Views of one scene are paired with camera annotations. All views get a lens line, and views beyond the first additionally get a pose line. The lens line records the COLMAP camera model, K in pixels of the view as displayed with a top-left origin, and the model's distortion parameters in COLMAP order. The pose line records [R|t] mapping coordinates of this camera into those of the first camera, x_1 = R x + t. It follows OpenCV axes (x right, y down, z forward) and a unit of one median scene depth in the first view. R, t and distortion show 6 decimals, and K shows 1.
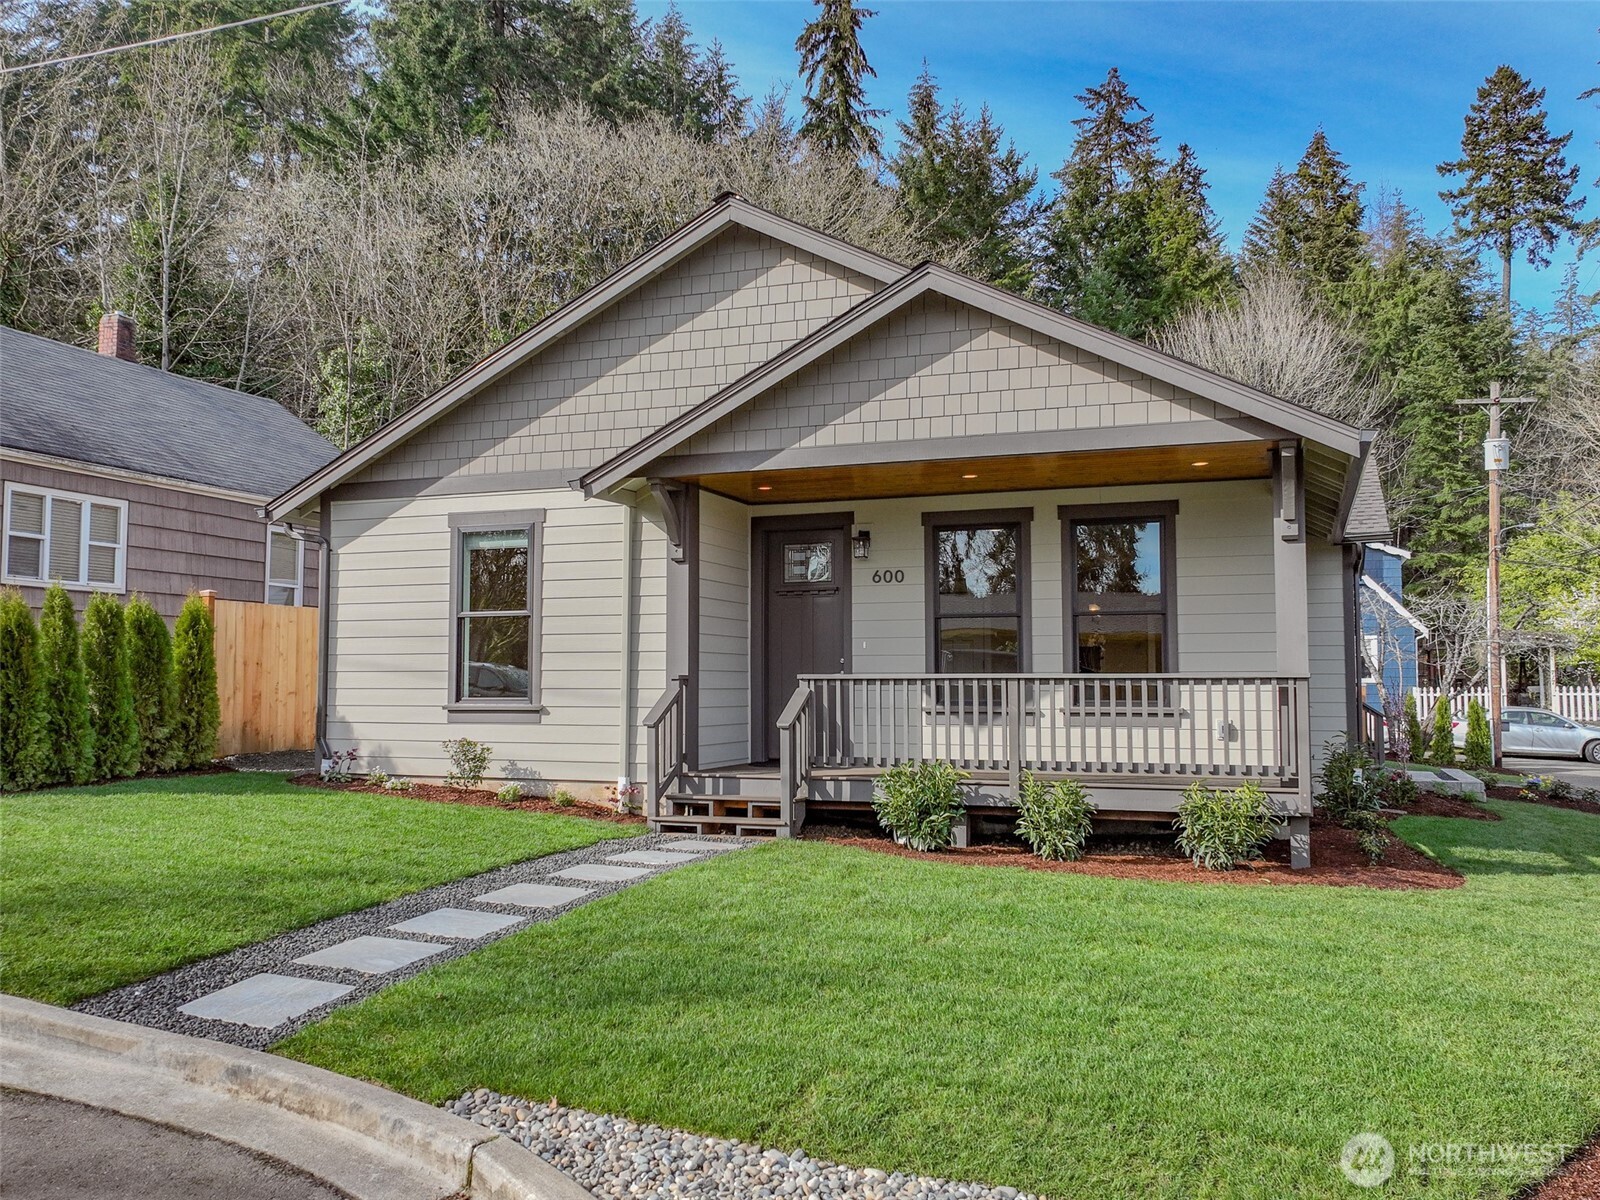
lens RADIAL K [[1309.3, 0, 787.0], [0, 1309.3, 604.0], [0, 0, 1]] dist [0.002359, 0.009892]
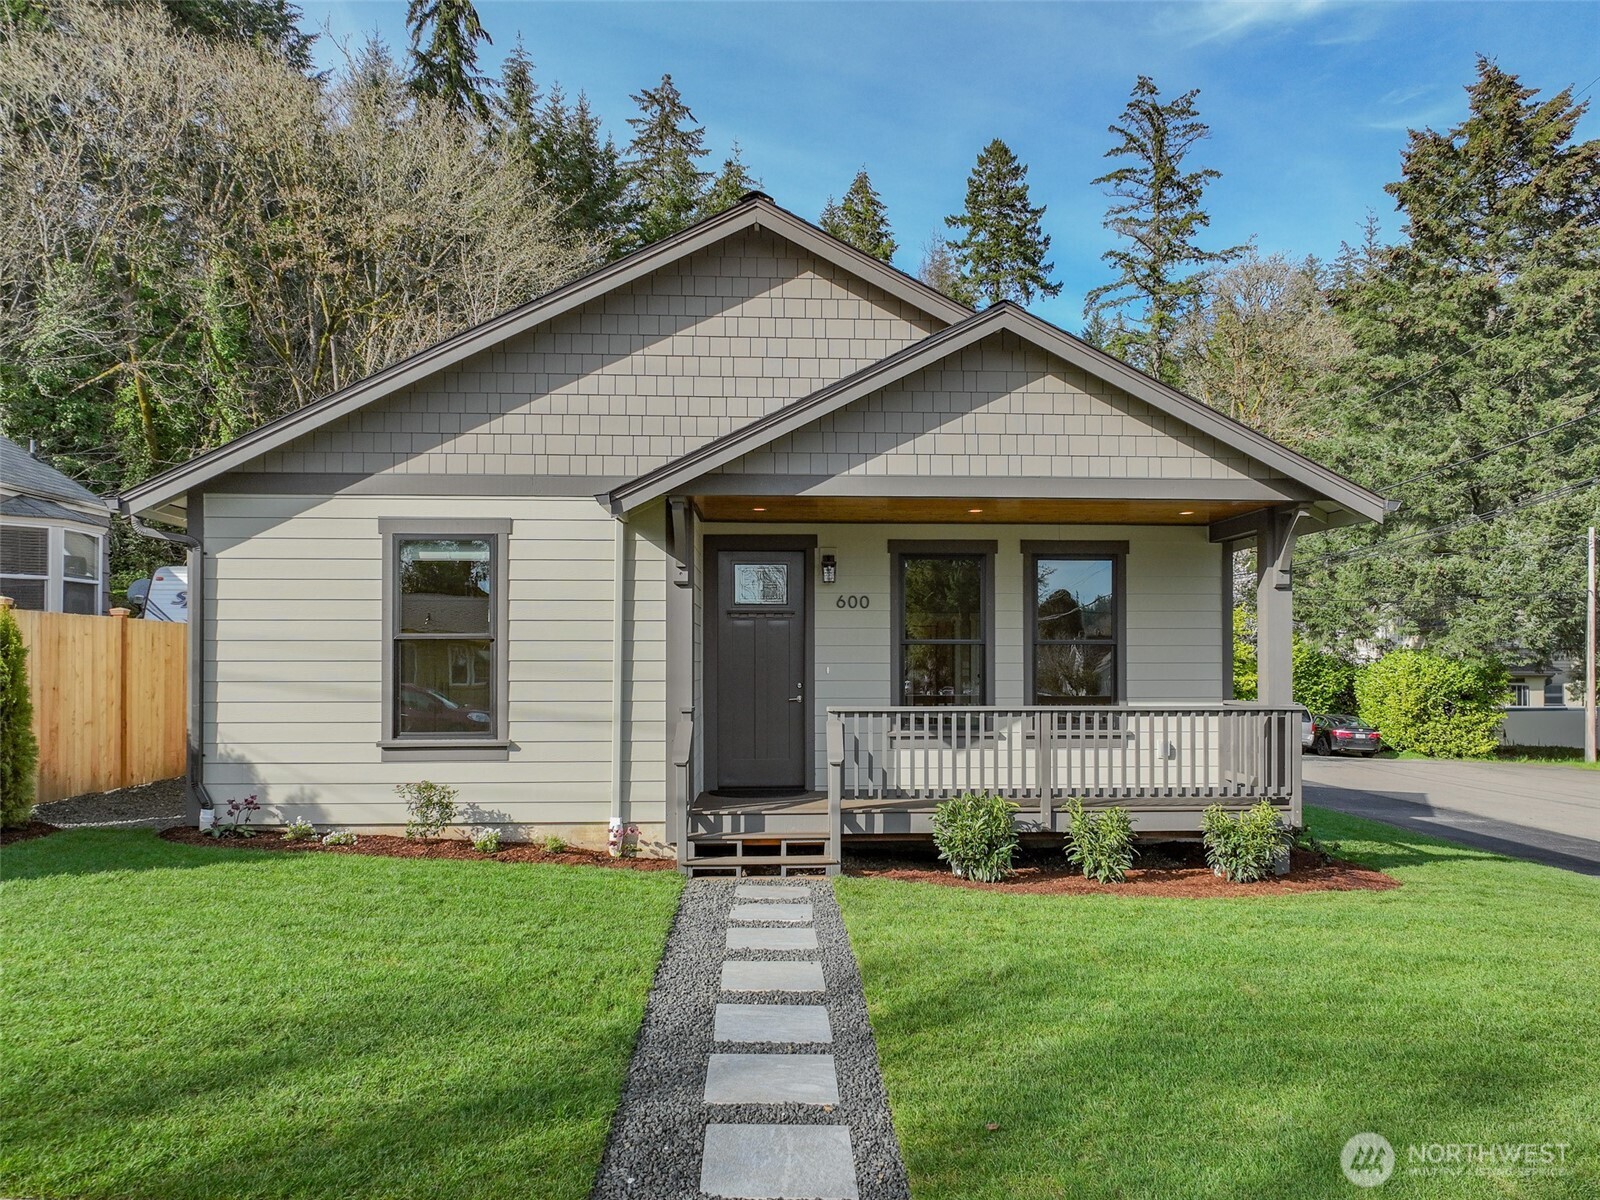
lens RADIAL K [[1255.1, 0, 852.0], [0, 1255.1, 653.1], [0, 0, 1]] dist [0.002593, 0.003075]
pose [[0.909943, 0.002921, 0.414723, -0.335153], [-0.024853, 0.998562, 0.047498, -0.028681], [-0.413987, -0.053528, 0.908707, 0.132410]]
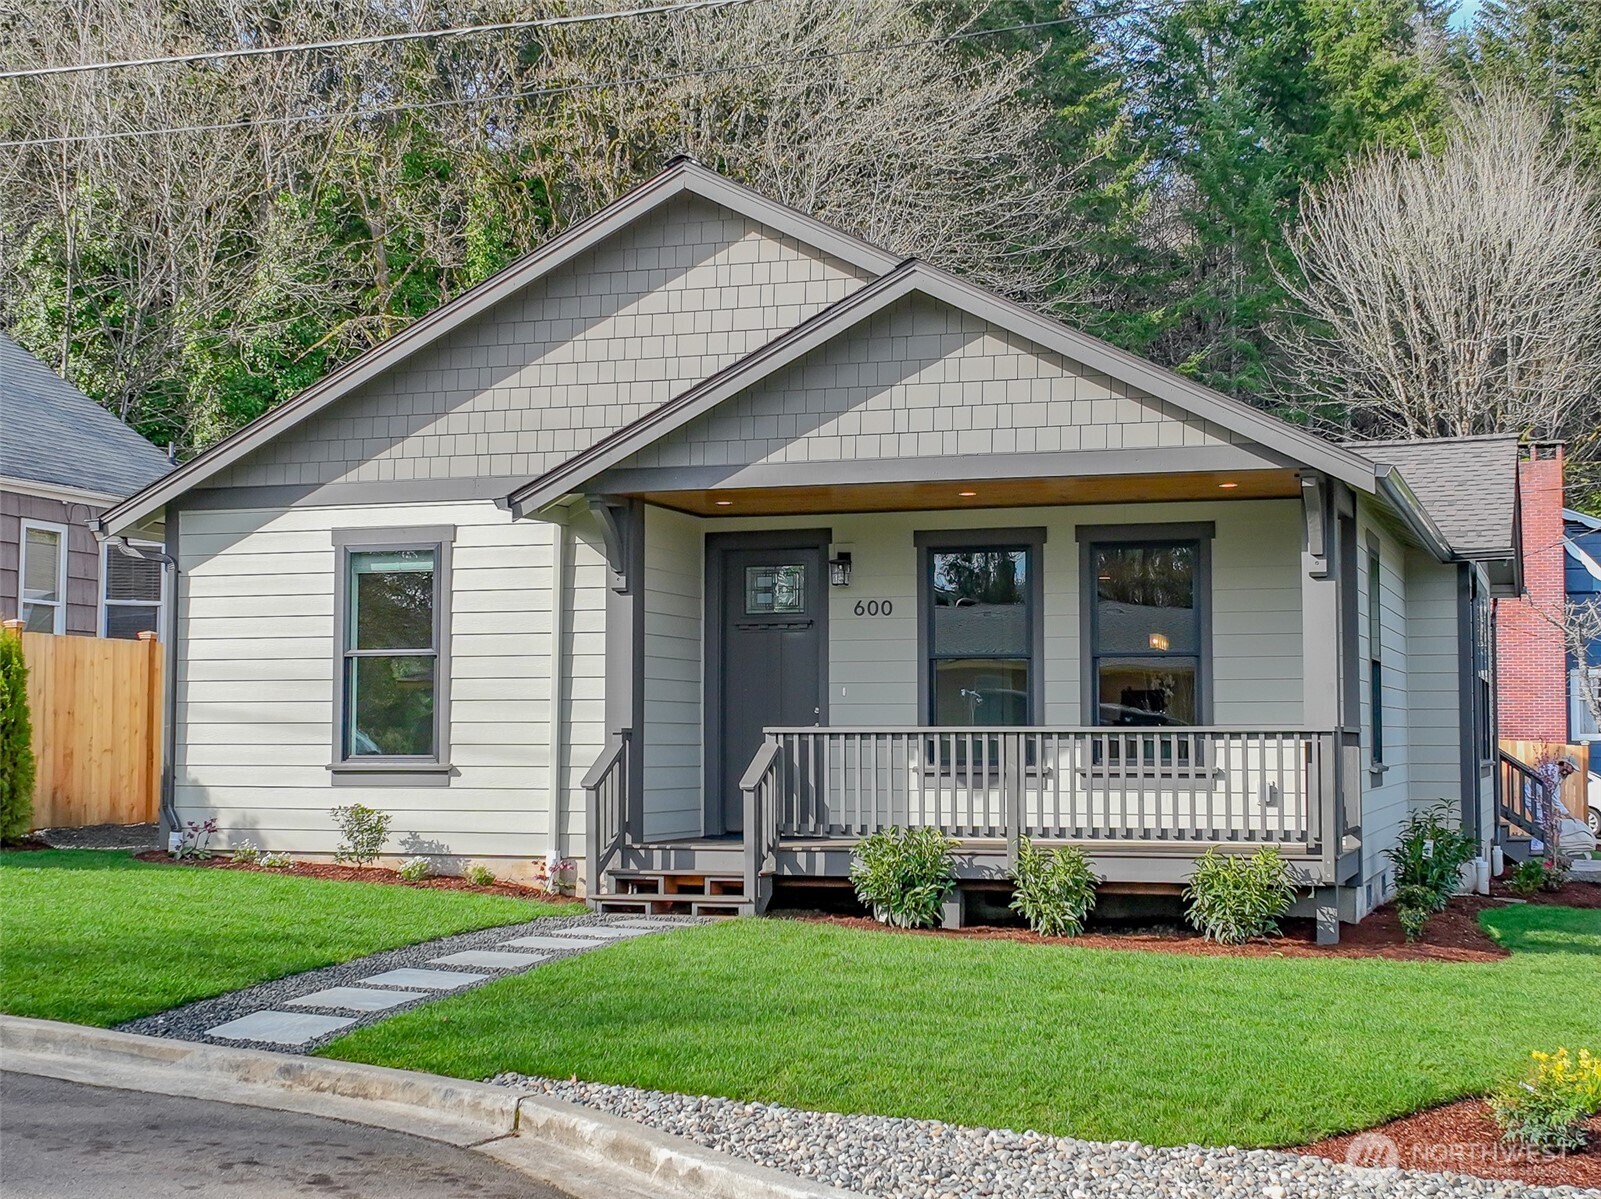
lens RADIAL K [[2254.7, 0, 807.2], [0, 2254.7, 599.7], [0, 0, 1]] dist [0.000962, 0.012817]
pose [[0.999399, 0.003034, 0.034539, -0.013318], [-0.002948, 0.999992, -0.002542, -0.023488], [-0.034546, 0.002439, 0.999400, -0.428666]]
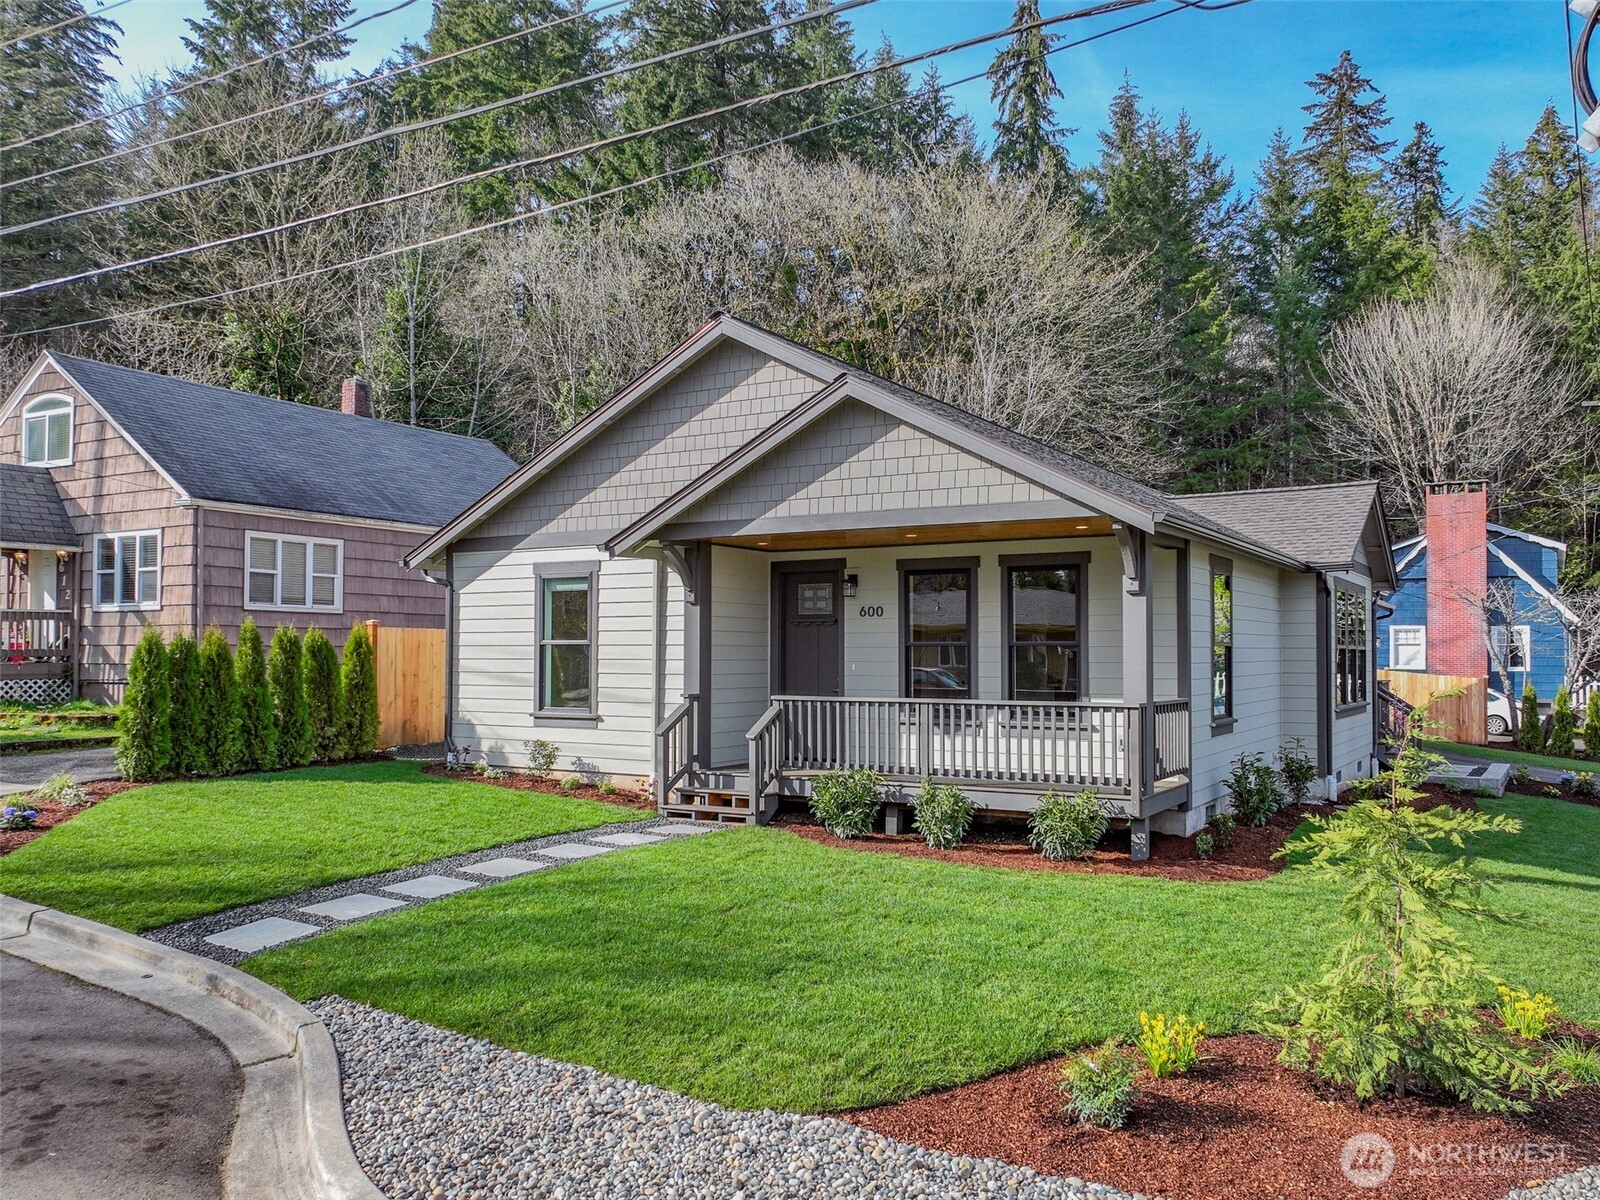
lens RADIAL K [[1229.3, 0, 850.2], [0, 1229.3, 626.3], [0, 0, 1]] dist [0.004886, 0.003236]
pose [[0.987442, -0.002076, -0.157966, 0.250390], [0.008003, 0.999287, 0.036892, -0.052163], [0.157777, -0.037693, 0.986755, -0.147298]]
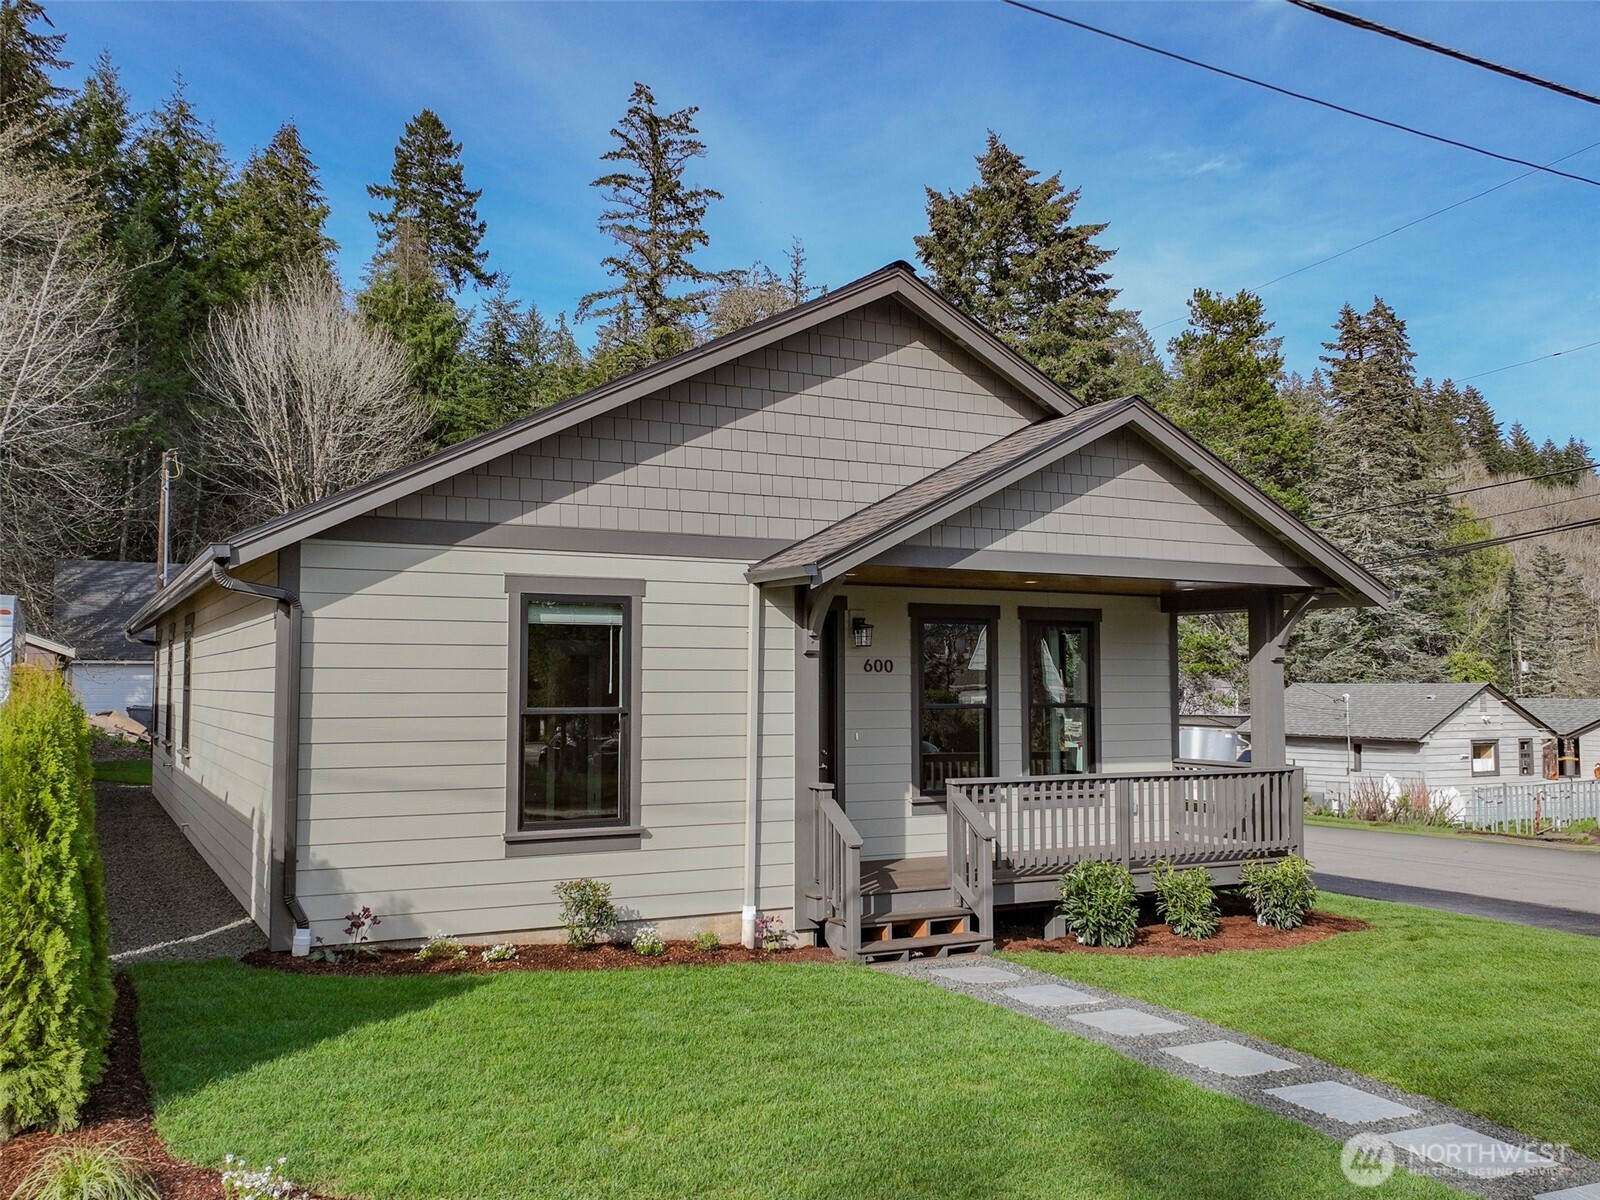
lens RADIAL K [[1373.9, 0, 777.2], [0, 1373.9, 595.5], [0, 0, 1]] dist [-0.000778, 0.002768]
pose [[0.663736, 0.048323, 0.746405, -0.776376], [-0.047353, 0.998624, -0.022543, -0.048962], [-0.746467, -0.020381, 0.665111, 0.390554]]
